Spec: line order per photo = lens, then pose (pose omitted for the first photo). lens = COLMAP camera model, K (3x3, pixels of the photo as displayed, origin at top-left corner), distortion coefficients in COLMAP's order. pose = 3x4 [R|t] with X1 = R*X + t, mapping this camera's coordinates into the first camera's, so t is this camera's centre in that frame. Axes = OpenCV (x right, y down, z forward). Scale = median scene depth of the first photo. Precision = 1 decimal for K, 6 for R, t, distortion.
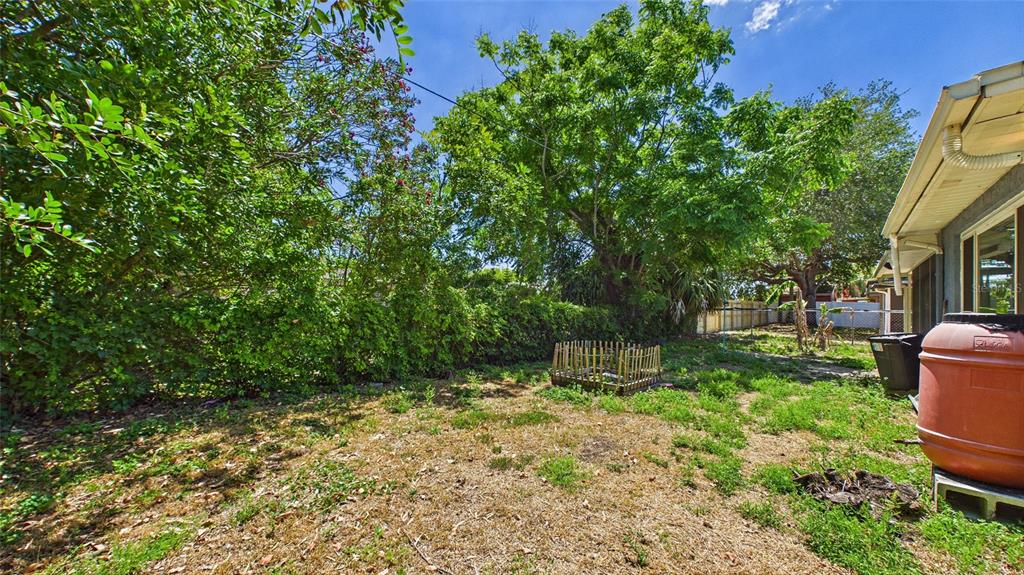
lens RADIAL K [[374.9, 0, 512.2], [0, 374.9, 309.8], [0, 0, 1]] dist [0.001318, -0.000142]
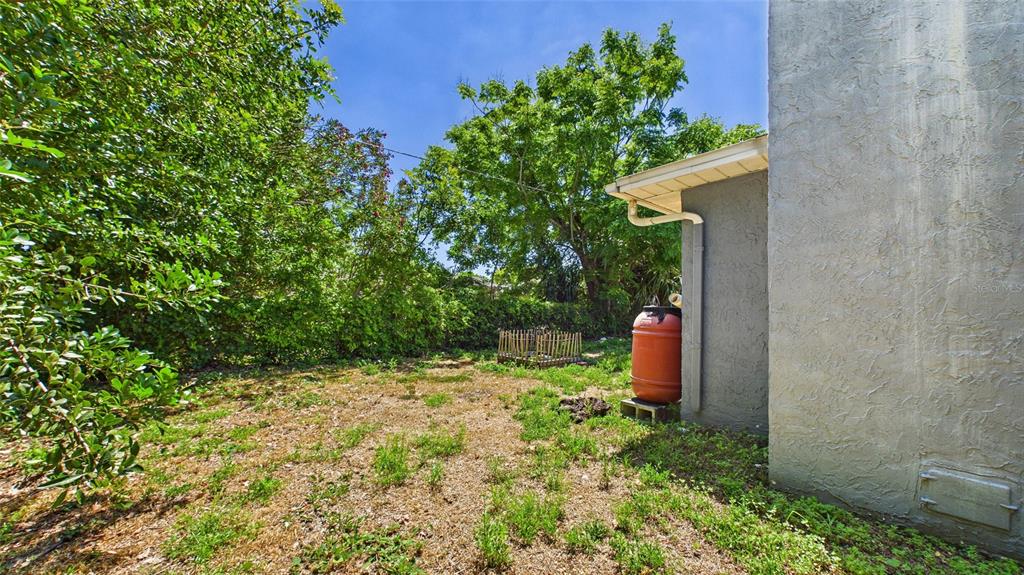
lens RADIAL K [[374.2, 0, 512.6], [0, 374.2, 305.5], [0, 0, 1]] dist [0.000401, 0.000031]
pose [[0.995990, -0.001865, -0.089451, 0.303273], [0.001907, 0.999998, 0.000391, -0.000010], [0.089450, -0.000560, 0.995991, -0.321831]]
